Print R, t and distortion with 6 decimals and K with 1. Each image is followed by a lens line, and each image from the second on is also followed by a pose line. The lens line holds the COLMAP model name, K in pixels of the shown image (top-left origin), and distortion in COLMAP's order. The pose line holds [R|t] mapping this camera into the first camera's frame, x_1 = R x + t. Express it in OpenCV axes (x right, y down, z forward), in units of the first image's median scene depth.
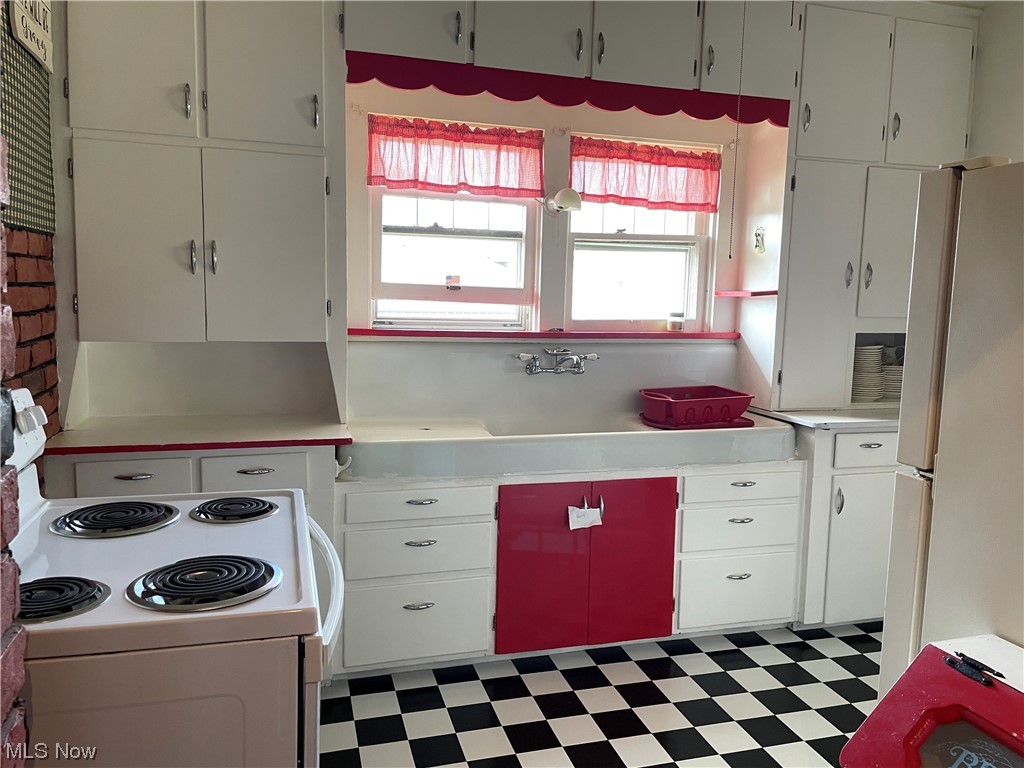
lens RADIAL K [[777.0, 0, 511.9], [0, 777.0, 374.8], [0, 0, 1]] dist [0.088848, -0.112421]
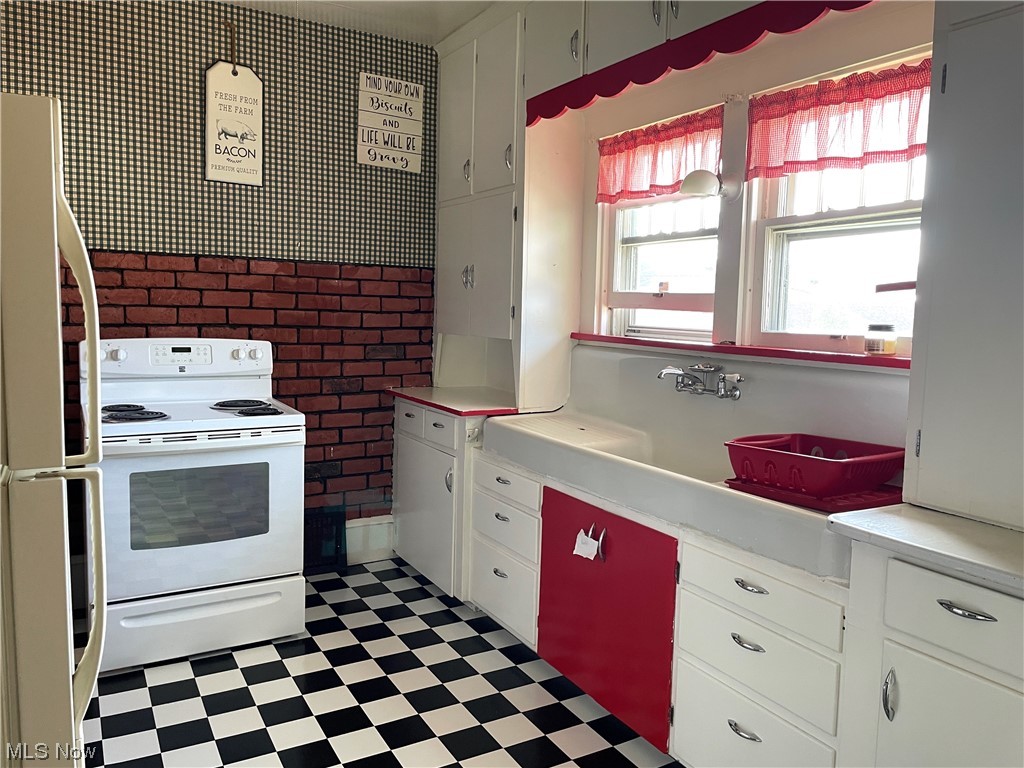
lens RADIAL K [[777.0, 0, 517.4], [0, 777.0, 374.5], [0, 0, 1]] dist [0.088848, -0.112421]
pose [[0.230537, 0.066704, -0.970775, 0.823119], [-0.123890, 0.991541, 0.038710, -0.030751], [0.965145, 0.111345, 0.236851, 0.620192]]
